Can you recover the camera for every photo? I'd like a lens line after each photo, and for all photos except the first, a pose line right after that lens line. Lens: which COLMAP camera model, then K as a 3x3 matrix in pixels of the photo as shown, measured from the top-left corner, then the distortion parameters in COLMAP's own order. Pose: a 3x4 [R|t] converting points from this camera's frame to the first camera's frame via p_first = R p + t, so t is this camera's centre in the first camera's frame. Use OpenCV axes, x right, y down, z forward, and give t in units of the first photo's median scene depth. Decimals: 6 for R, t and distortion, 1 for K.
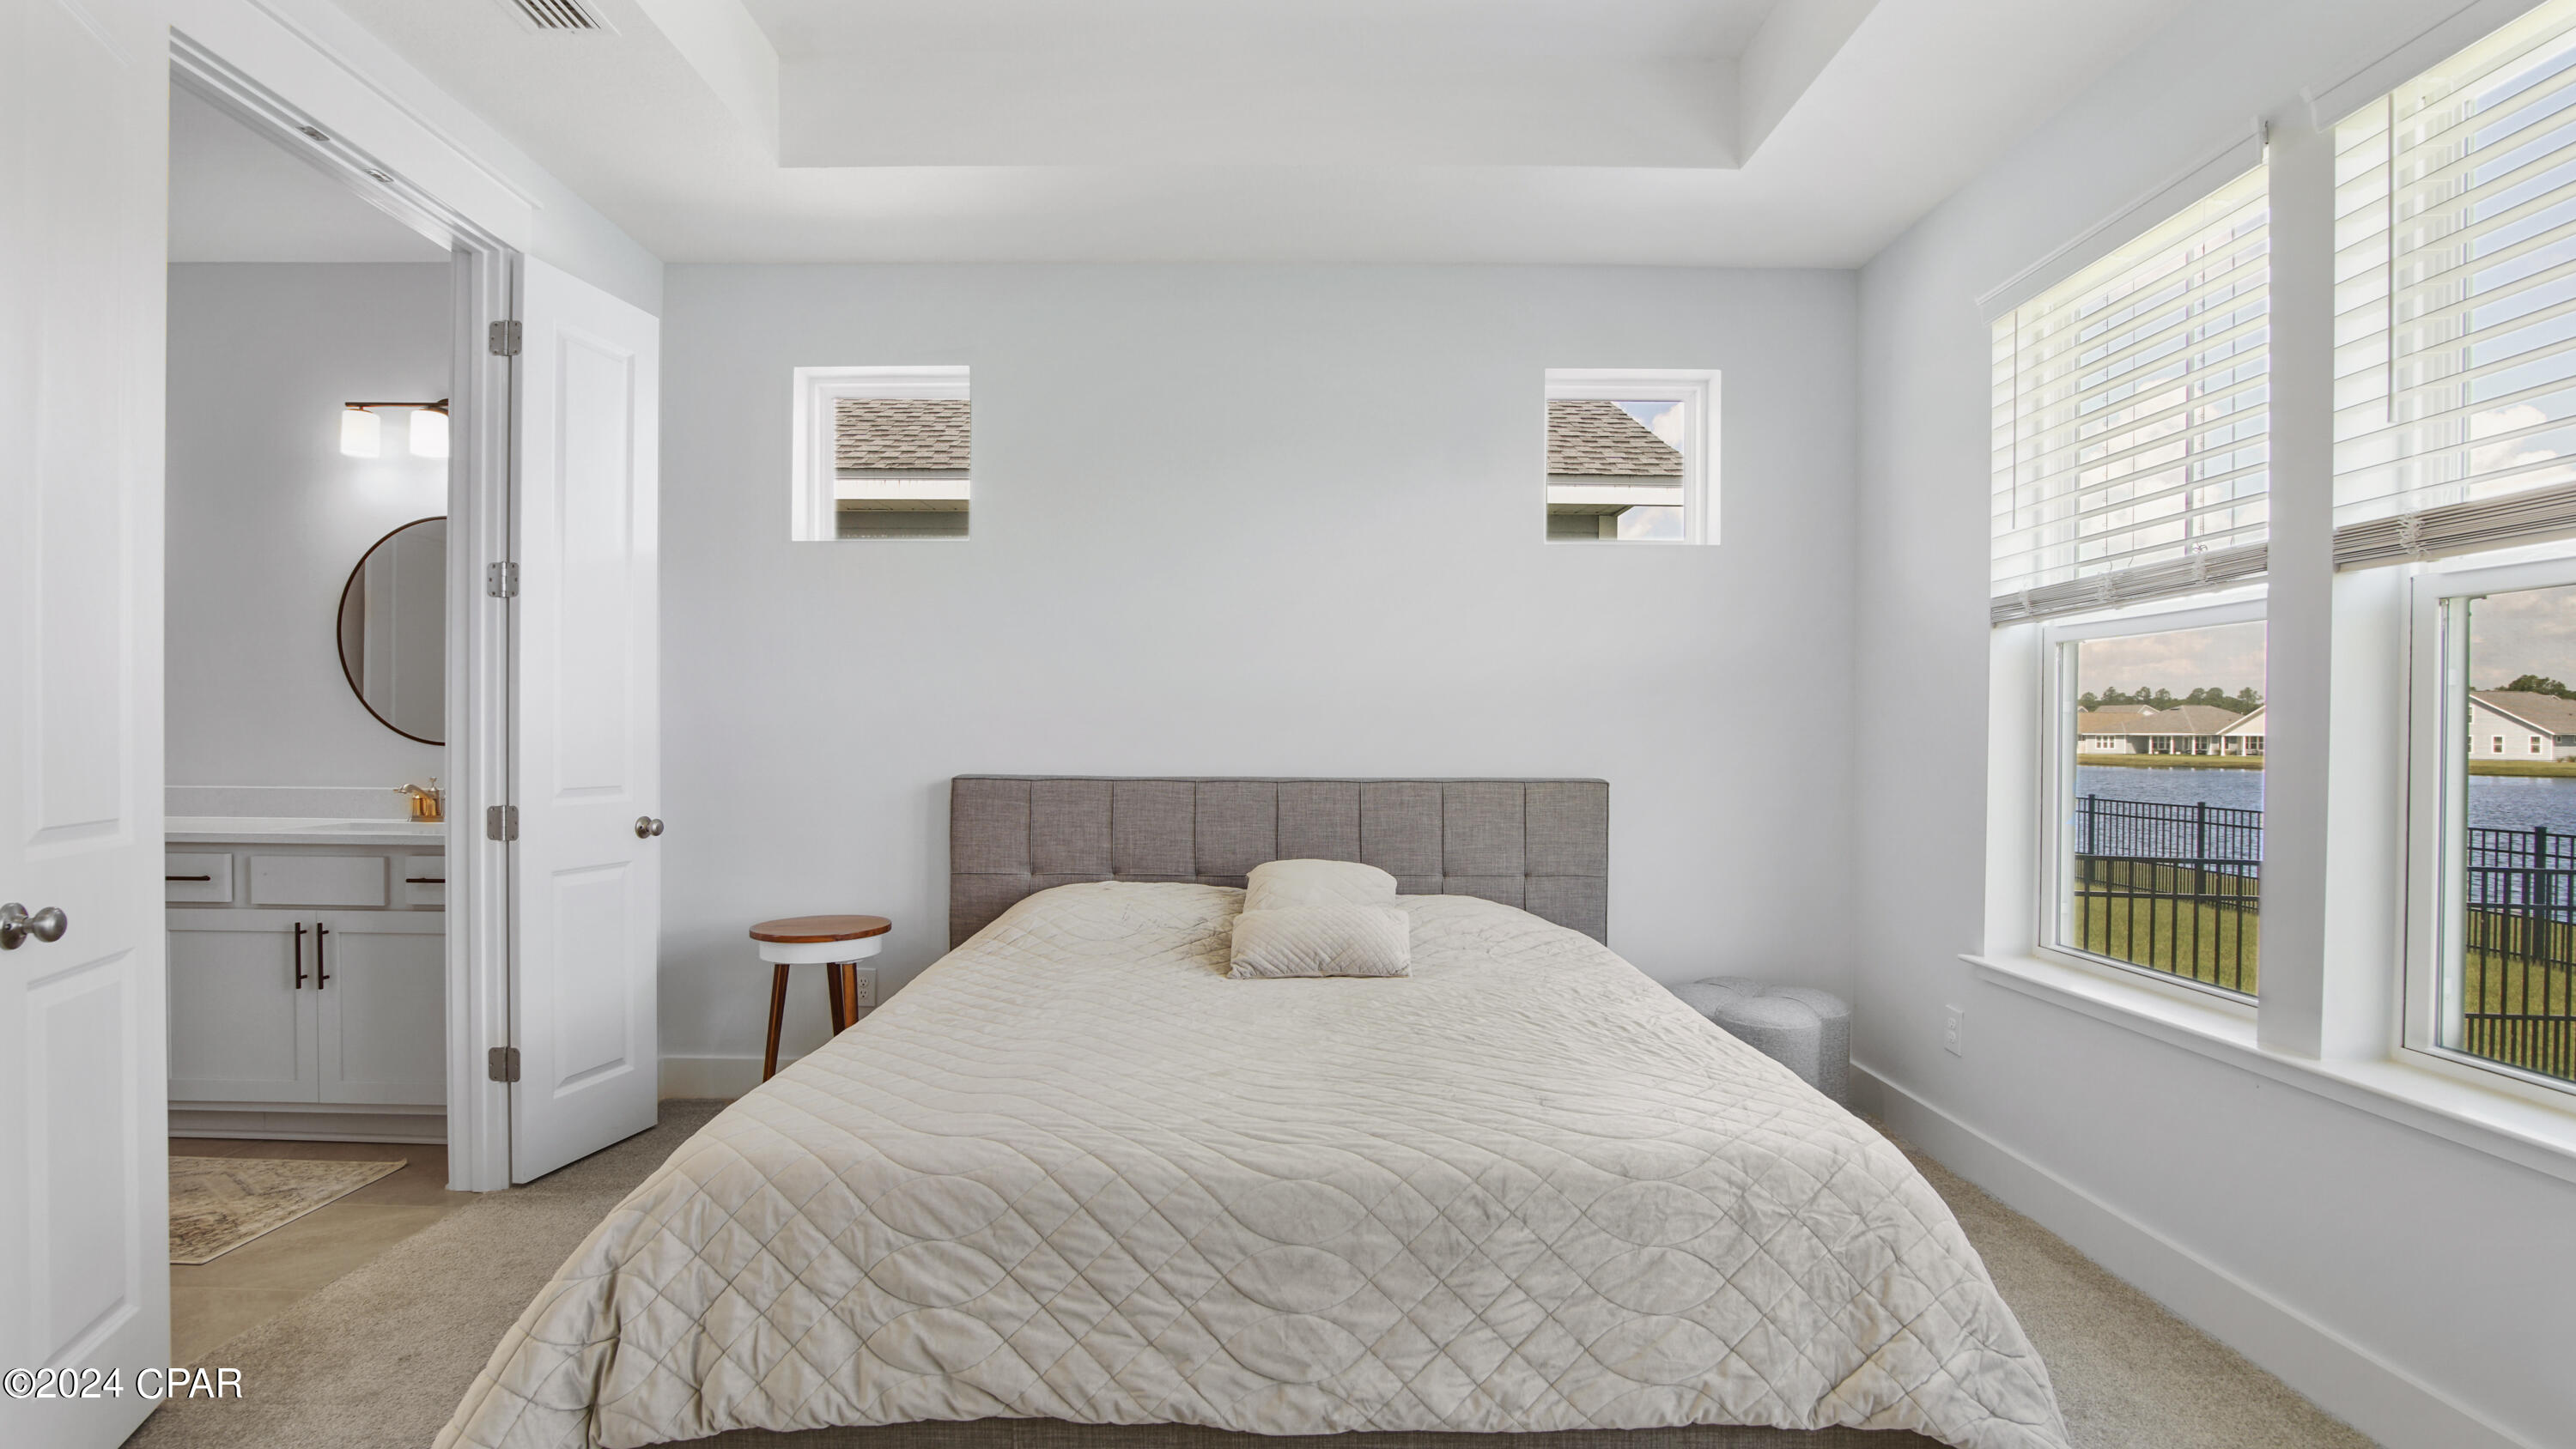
lens RADIAL K [[1190.5, 0, 1283.3], [0, 1190.5, 725.8], [0, 0, 1]] dist [-0.017034, -0.000103]
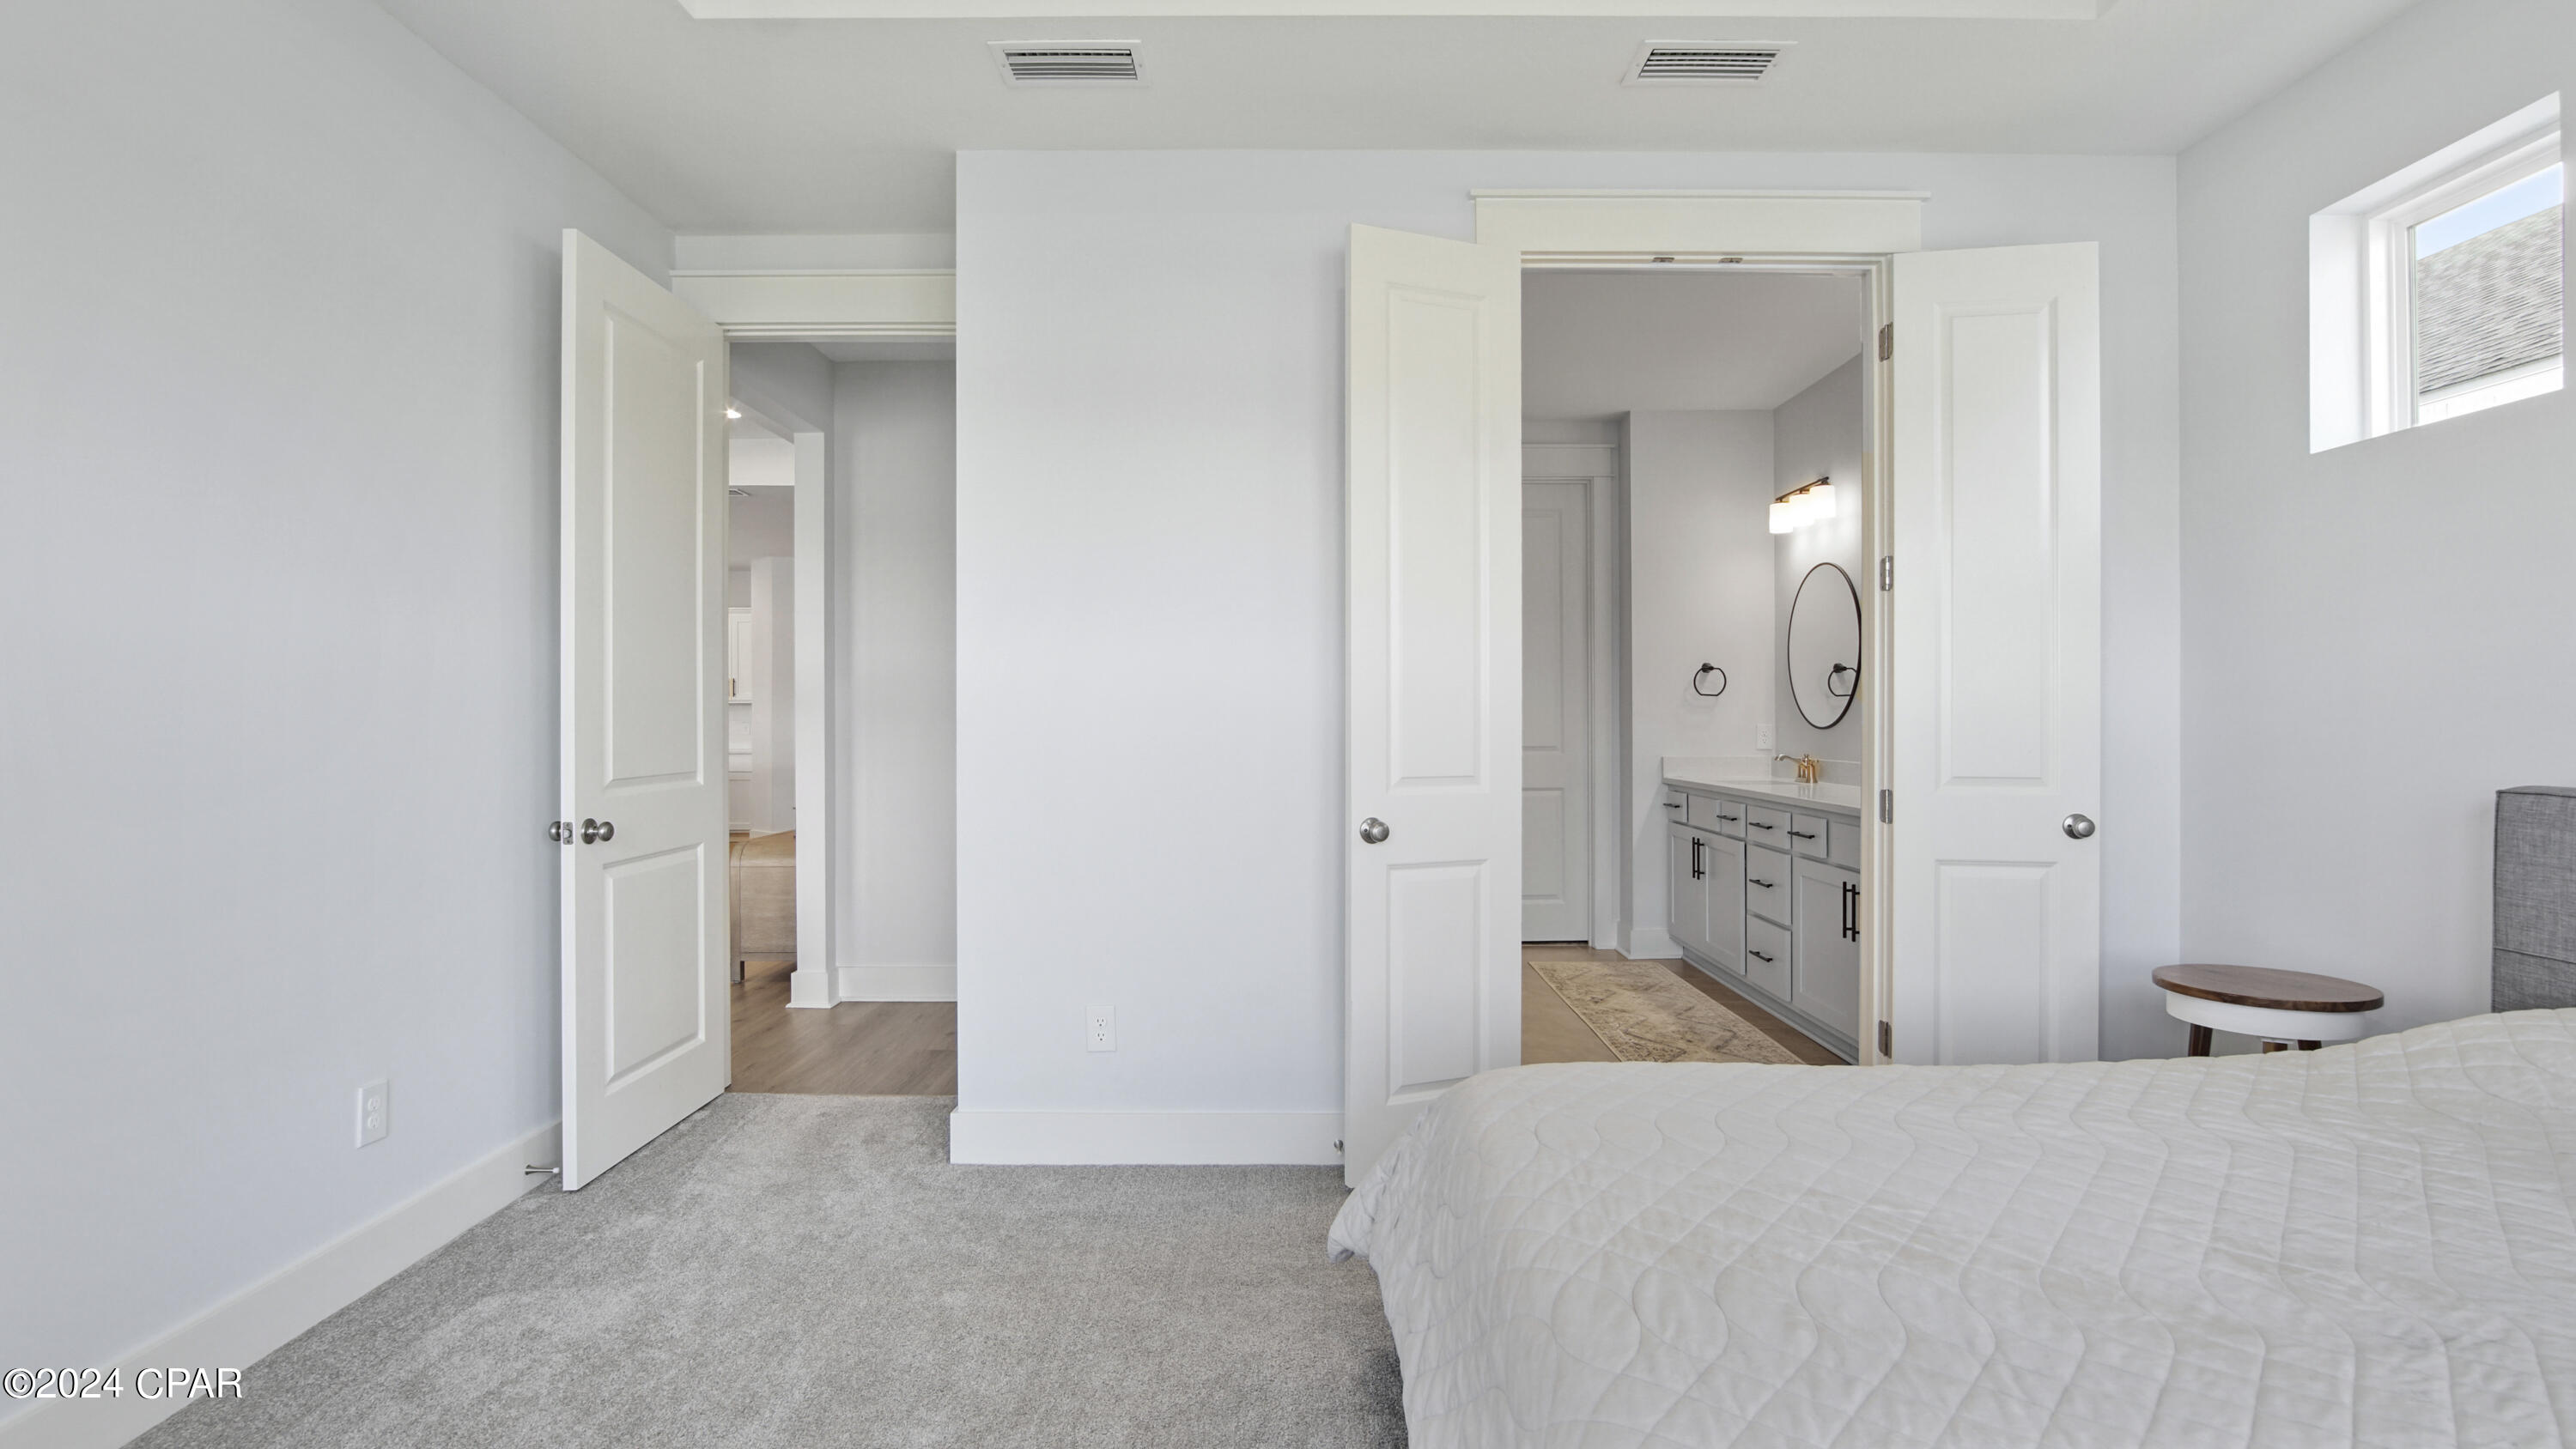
lens RADIAL K [[1190.5, 0, 1283.3], [0, 1190.5, 725.8], [0, 0, 1]] dist [-0.017034, -0.000103]
pose [[0.000757, -0.002383, -0.999997, 0.348664], [0.006217, 0.999978, -0.002378, 0.009019], [0.999980, -0.006215, 0.000771, 0.417513]]
